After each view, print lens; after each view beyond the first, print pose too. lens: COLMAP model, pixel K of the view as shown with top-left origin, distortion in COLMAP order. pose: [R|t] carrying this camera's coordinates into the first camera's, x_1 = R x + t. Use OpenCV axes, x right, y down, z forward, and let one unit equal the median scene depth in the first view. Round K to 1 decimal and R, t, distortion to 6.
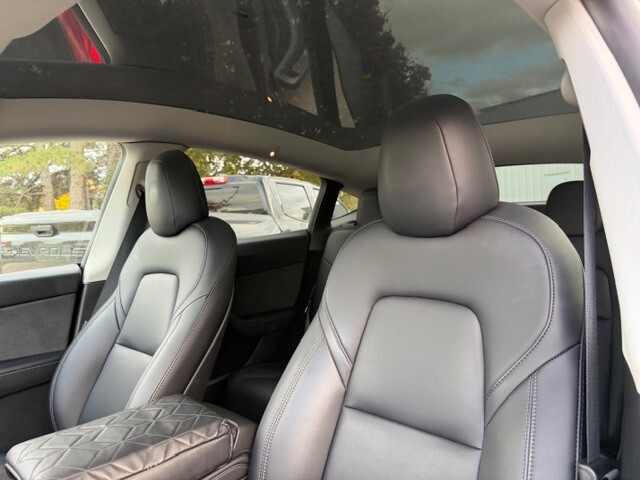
lens RADIAL K [[457.9, 0, 319.1], [0, 457.9, 241.6], [0, 0, 1]] dist [-0.001403, 0.002513]
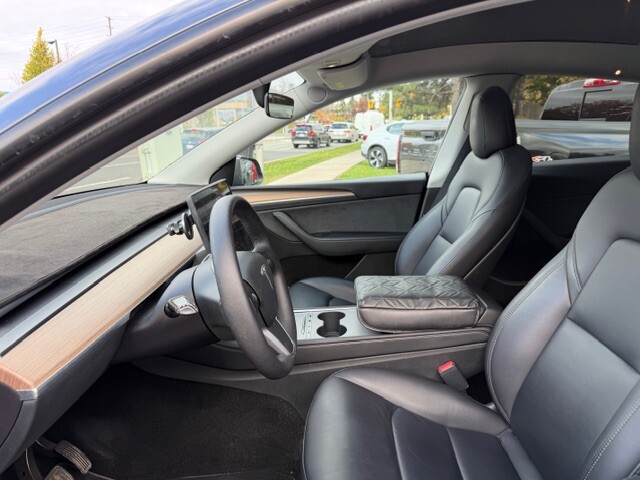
lens RADIAL K [[457.9, 0, 318.4], [0, 457.9, 240.3], [0, 0, 1]] dist [-0.001403, 0.002513]
pose [[0.683074, 0.194080, -0.704090, 0.272407], [-0.035825, 0.971789, 0.233115, -0.066457], [0.729470, -0.134011, 0.670757, -0.183074]]
